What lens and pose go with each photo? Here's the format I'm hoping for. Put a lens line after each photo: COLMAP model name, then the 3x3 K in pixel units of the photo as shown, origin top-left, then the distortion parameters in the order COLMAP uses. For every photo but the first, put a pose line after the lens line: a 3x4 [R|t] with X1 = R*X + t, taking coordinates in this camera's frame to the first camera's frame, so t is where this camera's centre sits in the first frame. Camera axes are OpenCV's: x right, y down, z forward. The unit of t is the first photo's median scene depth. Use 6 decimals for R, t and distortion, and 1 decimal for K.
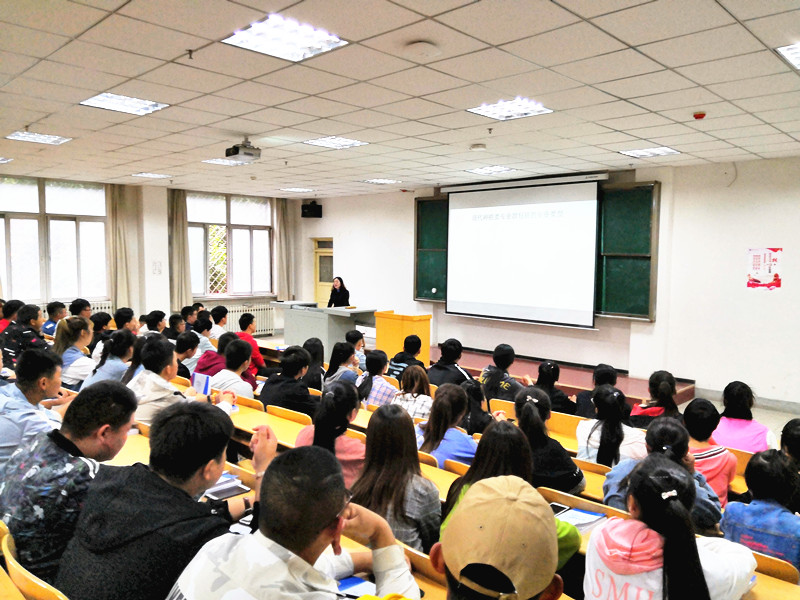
lens RADIAL K [[609.7, 0, 397.3], [0, 609.7, 295.9], [0, 0, 1]] dist [0.003371, 0.004460]
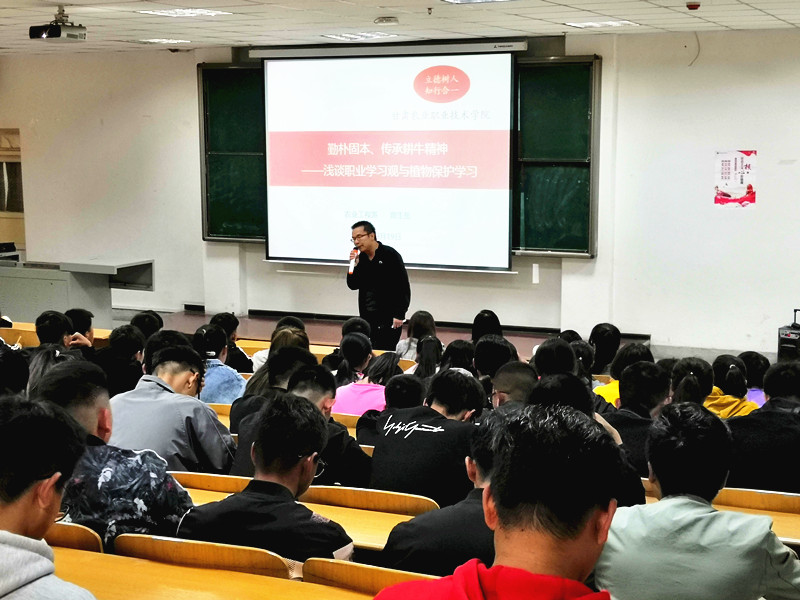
lens RADIAL K [[1255.1, 0, 400.0], [0, 1255.1, 300.0], [0, 0, 1]] dist [0.348727, -1.540906]
pose [[0.938862, -0.066319, 0.337847, -0.281614], [0.040860, 0.995800, 0.081927, -0.036236], [-0.341861, -0.063114, 0.937629, -0.291610]]
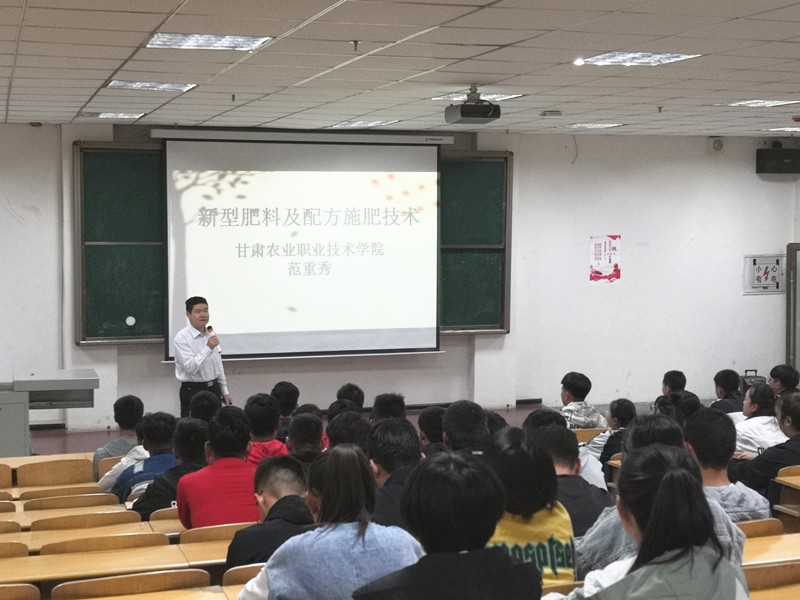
lens RADIAL K [[1255.1, 0, 400.0], [0, 1255.1, 300.0], [0, 0, 1]] dist [0.348727, -1.540906]
pose [[0.469555, -0.075869, 0.879637, -1.018449], [0.066344, 0.996516, 0.050536, -0.085727], [-0.880407, 0.034629, 0.472953, 0.349413]]
